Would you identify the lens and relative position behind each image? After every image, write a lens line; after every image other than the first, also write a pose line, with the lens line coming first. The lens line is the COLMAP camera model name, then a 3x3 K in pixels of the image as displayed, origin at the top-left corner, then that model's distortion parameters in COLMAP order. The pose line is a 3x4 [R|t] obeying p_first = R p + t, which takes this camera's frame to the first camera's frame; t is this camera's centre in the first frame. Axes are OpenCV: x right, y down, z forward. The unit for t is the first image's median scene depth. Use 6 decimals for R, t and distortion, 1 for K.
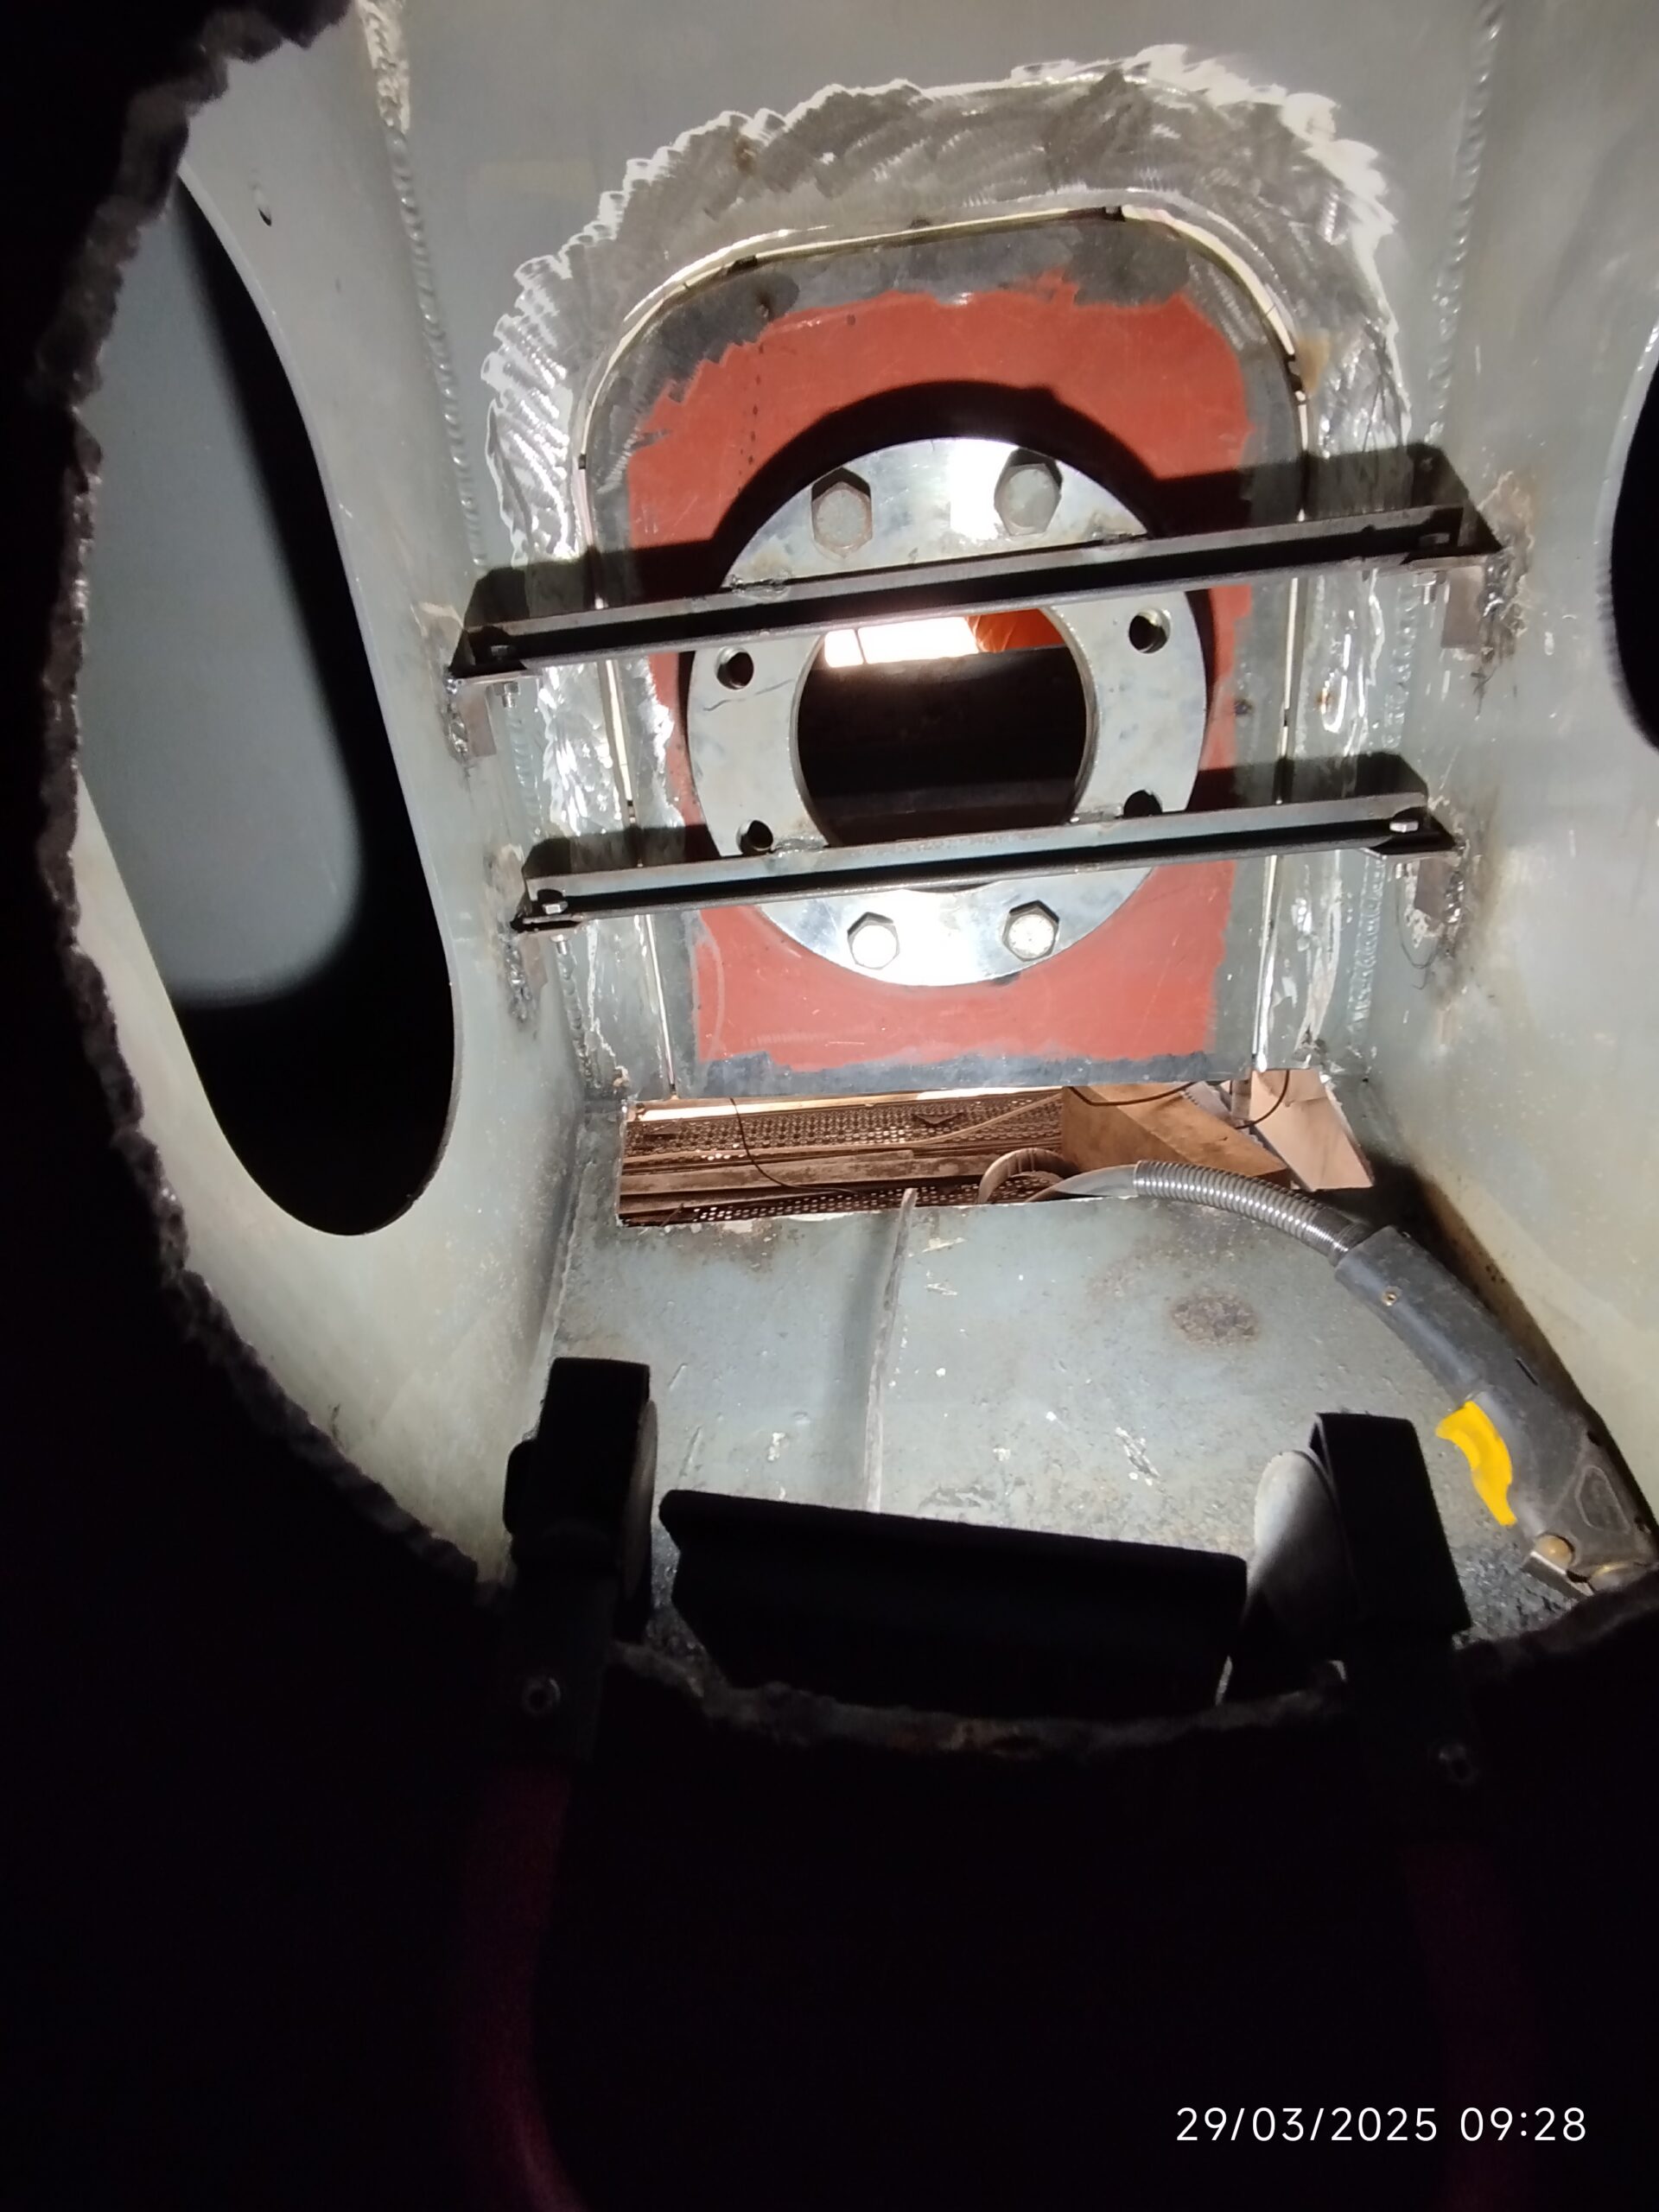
lens RADIAL K [[1016.6, 0, 838.8], [0, 1016.6, 1105.6], [0, 0, 1]] dist [0.005396, 0.002151]
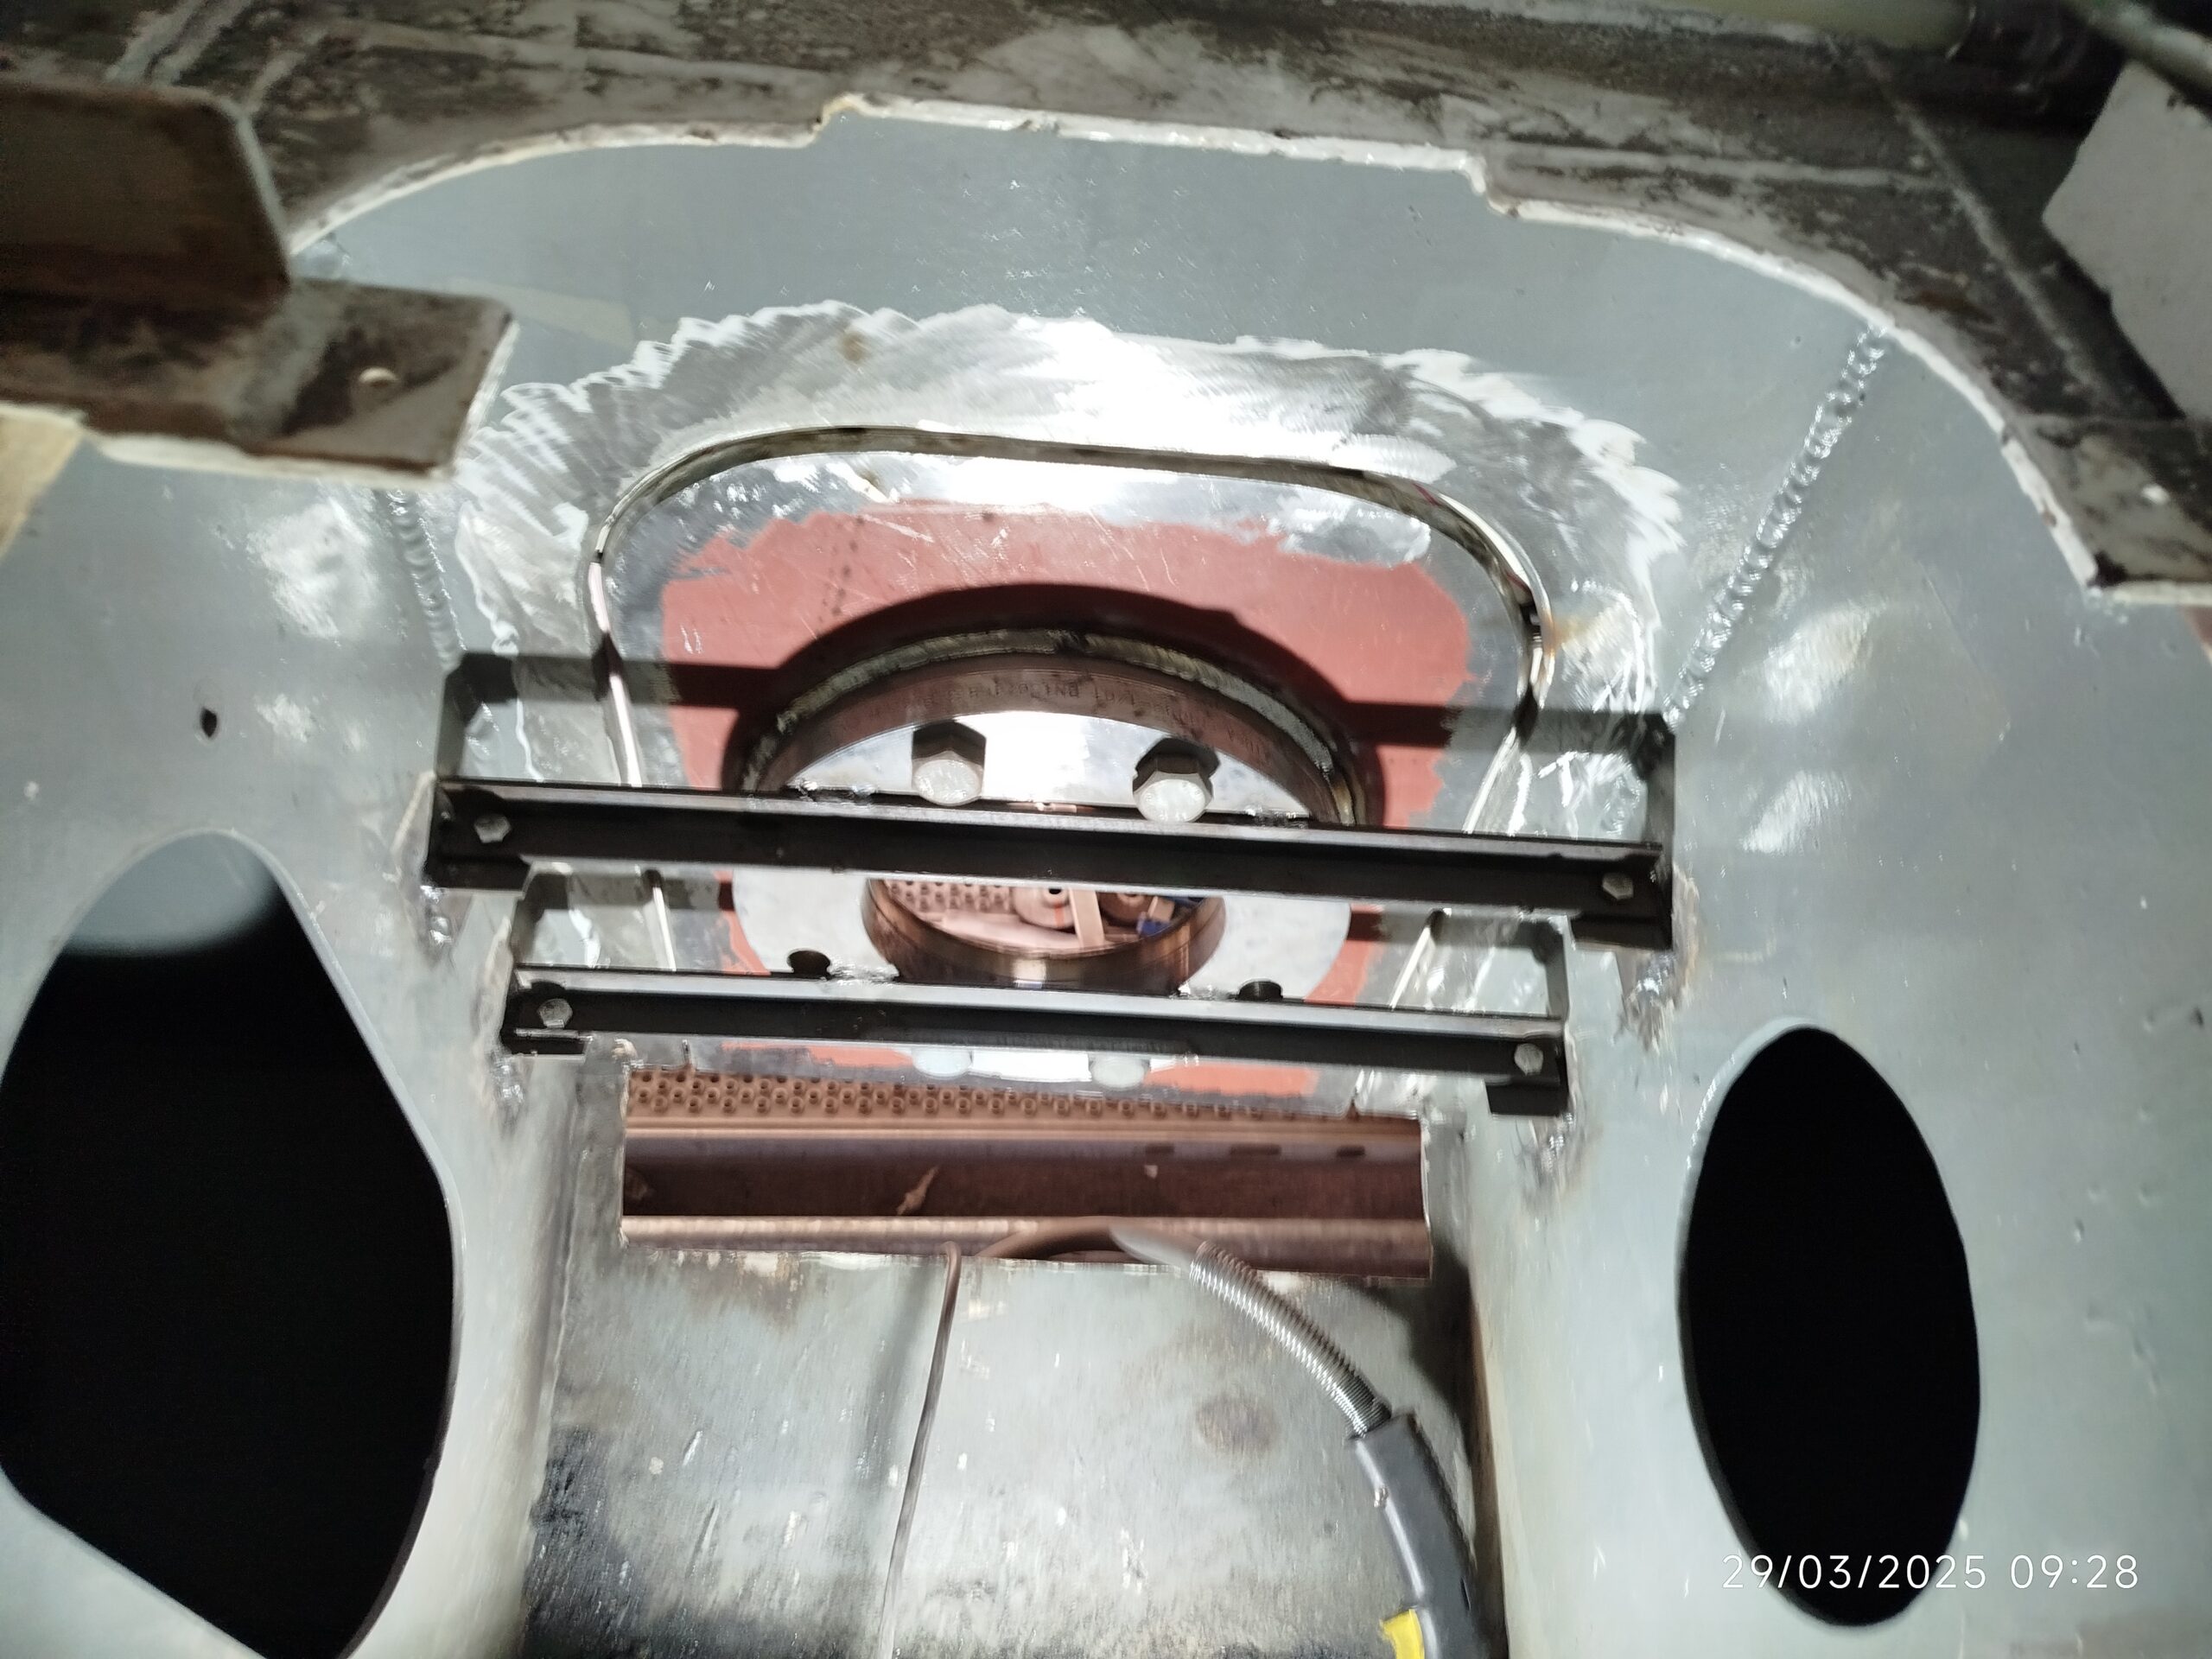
lens RADIAL K [[1573.7, 0, 1100.6], [0, 1573.7, 830.6], [0, 0, 1]] dist [0.032422, -0.002806]
pose [[0.983639, 0.077285, 0.162731, -0.070440], [-0.142858, 0.884951, 0.443230, -1.036860], [-0.109753, -0.459226, 0.881513, -0.112535]]
